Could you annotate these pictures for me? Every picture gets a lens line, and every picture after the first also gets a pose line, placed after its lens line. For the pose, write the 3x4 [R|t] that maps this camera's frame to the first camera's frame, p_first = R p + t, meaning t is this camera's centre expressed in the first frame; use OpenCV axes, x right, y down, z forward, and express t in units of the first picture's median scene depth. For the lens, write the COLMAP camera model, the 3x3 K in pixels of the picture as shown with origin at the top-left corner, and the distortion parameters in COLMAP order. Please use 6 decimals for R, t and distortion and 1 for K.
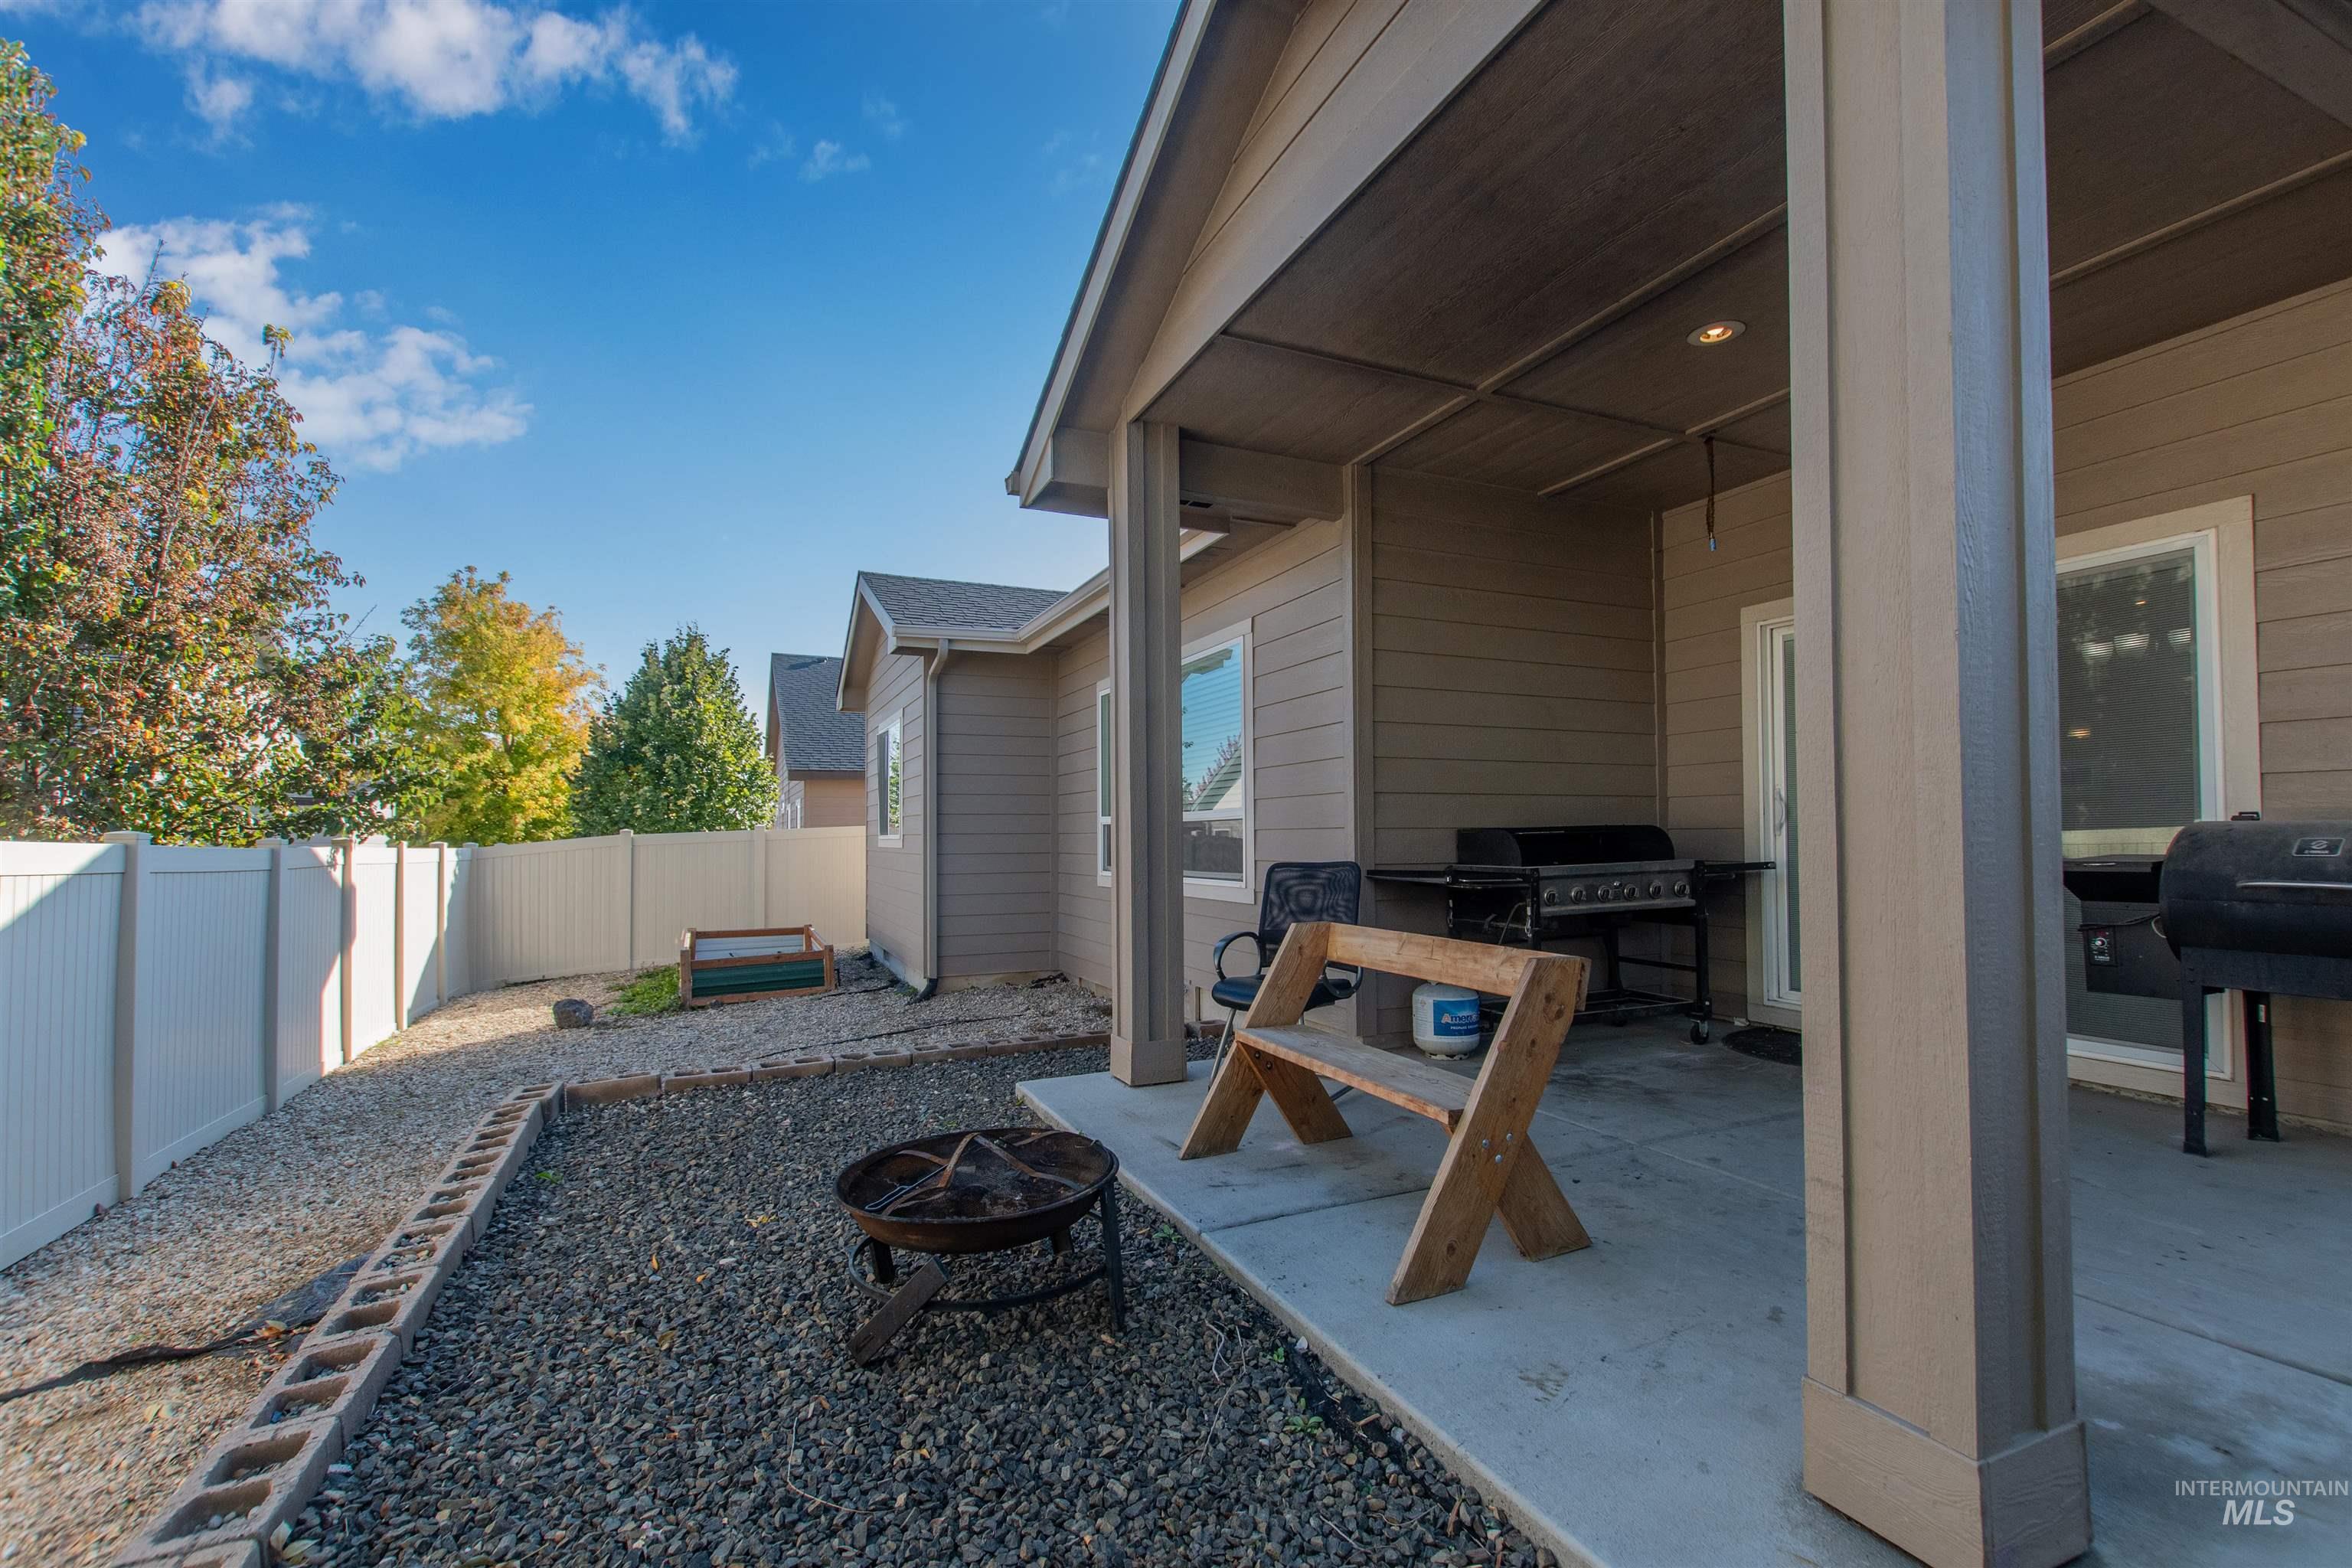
lens RADIAL K [[1046.3, 0, 1175.9], [0, 1046.3, 798.8], [0, 0, 1]] dist [0.005531, -0.002734]
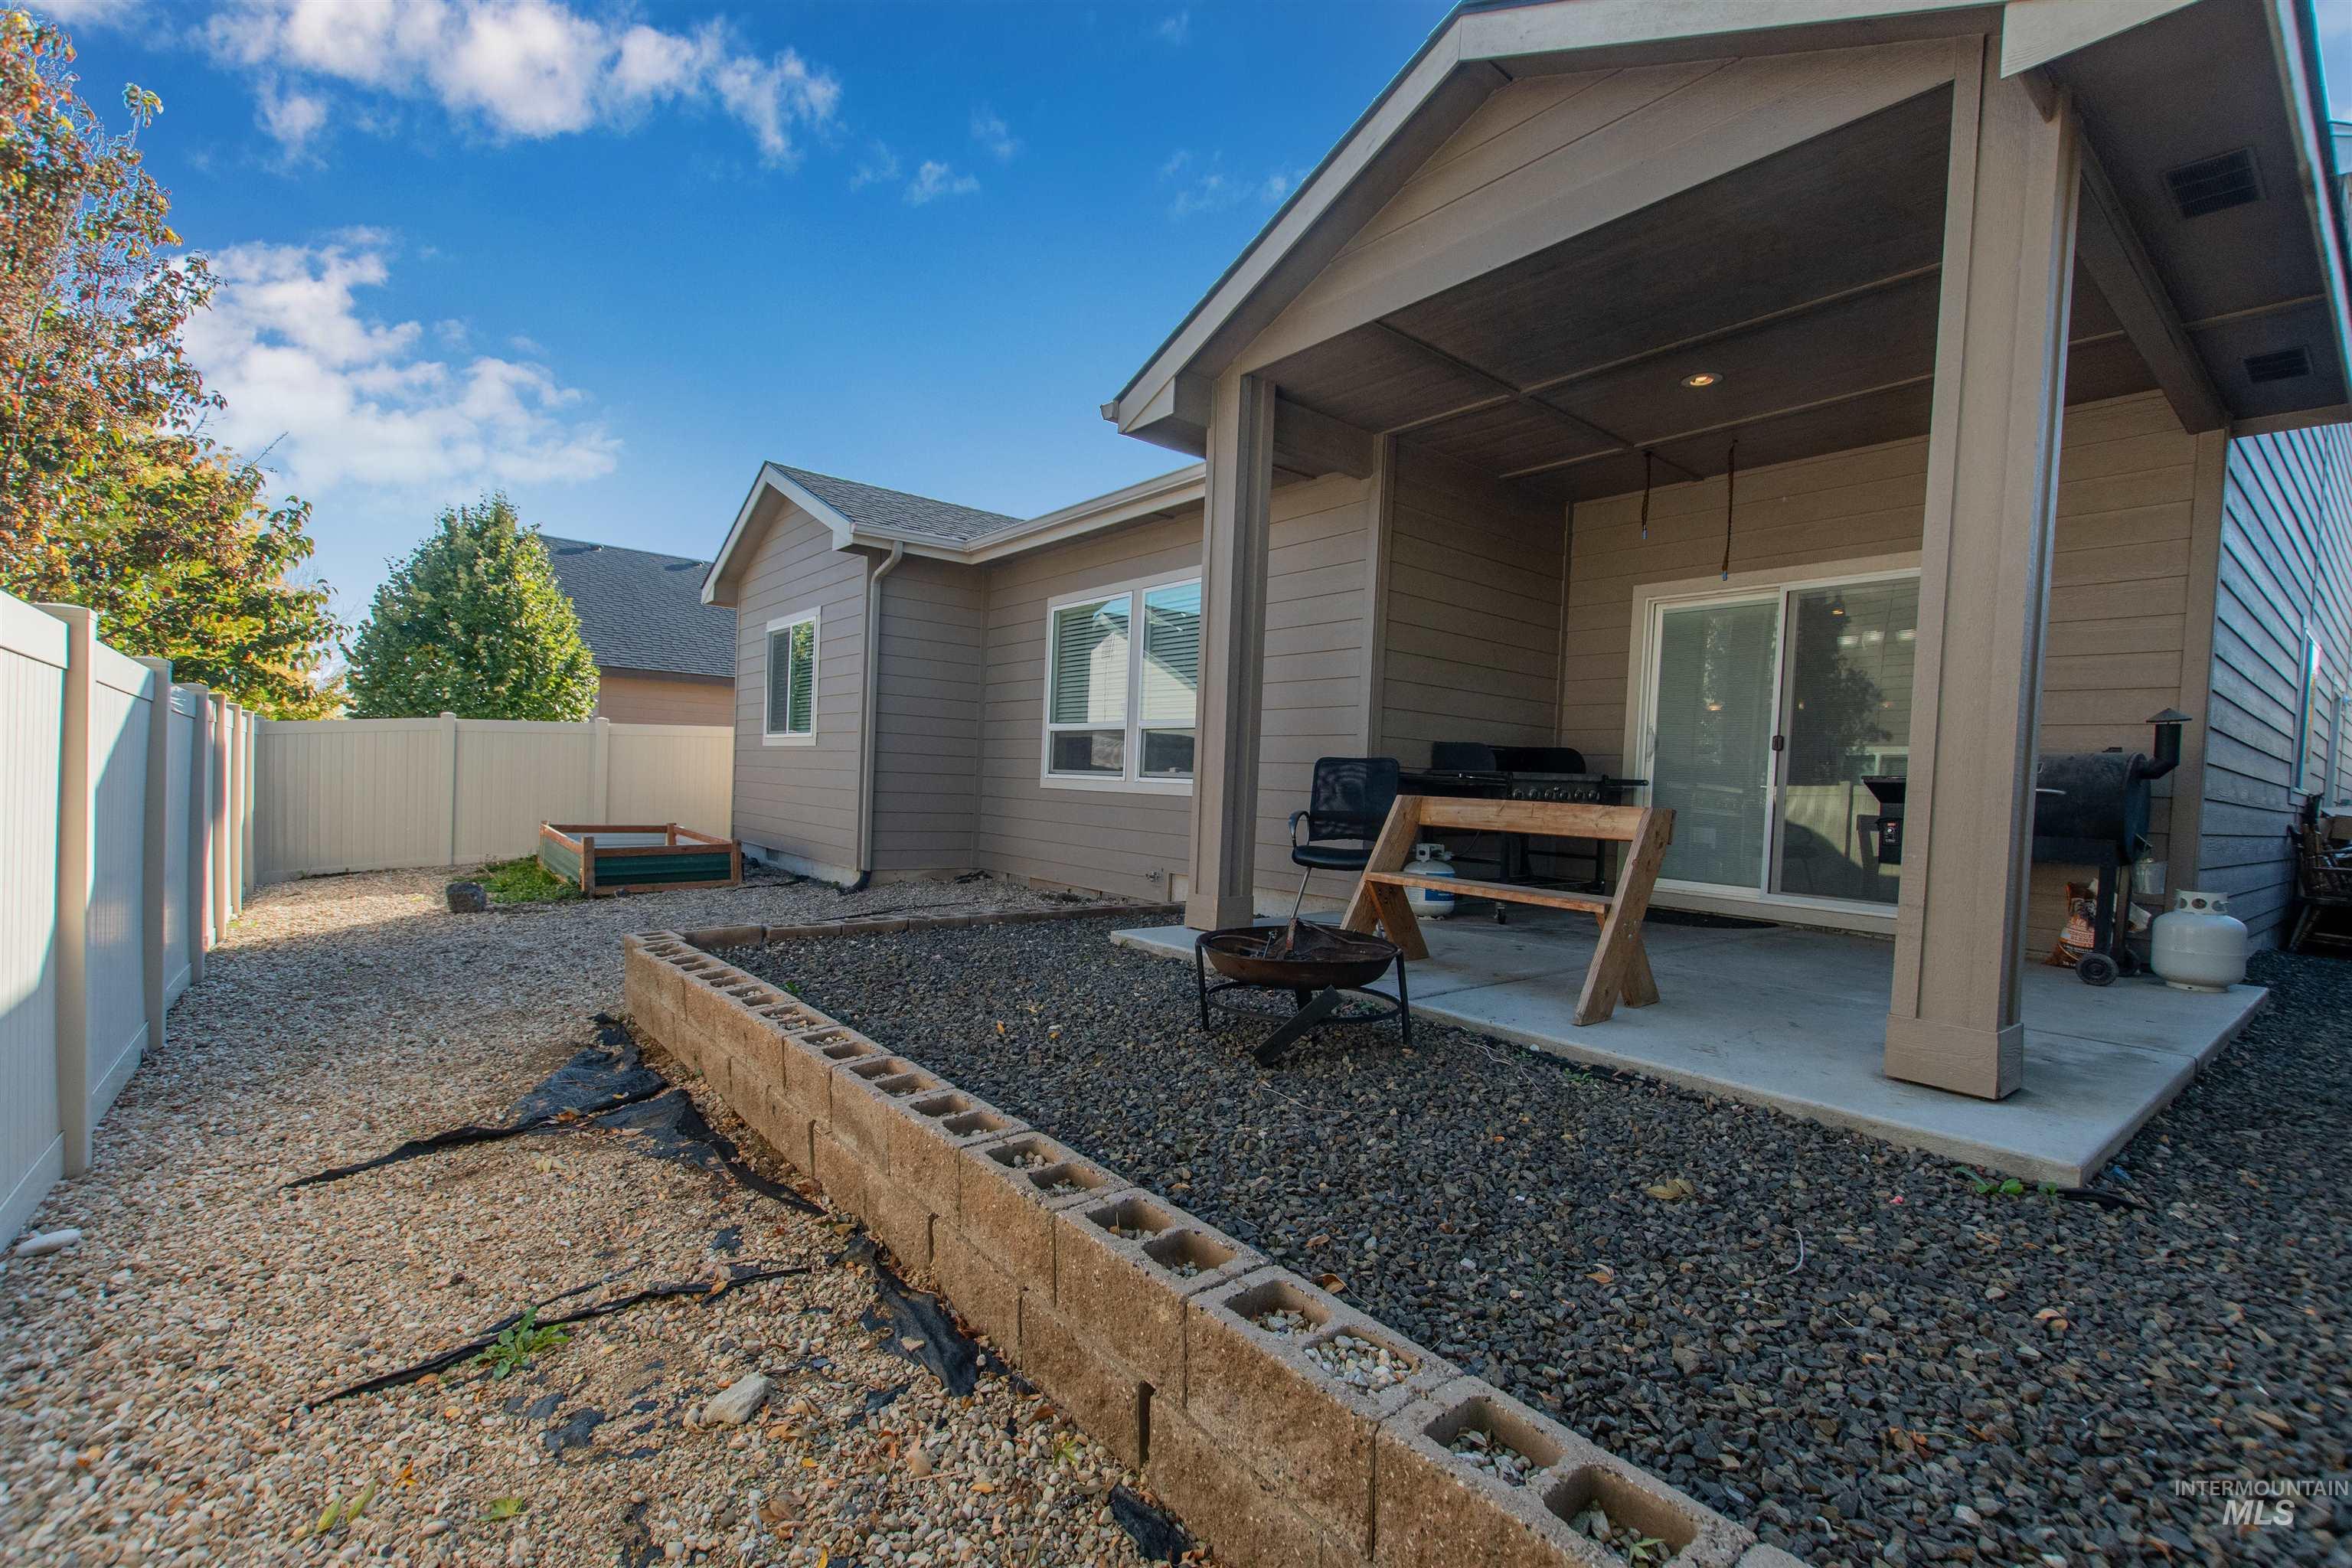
lens RADIAL K [[1046.3, 0, 1188.8], [0, 1046.3, 798.6], [0, 0, 1]] dist [0.005531, -0.002734]
pose [[0.963392, 0.044276, 0.264416, -0.262434], [-0.058951, 0.997115, 0.047820, 0.041621], [-0.261536, -0.061657, 0.963222, -0.099500]]
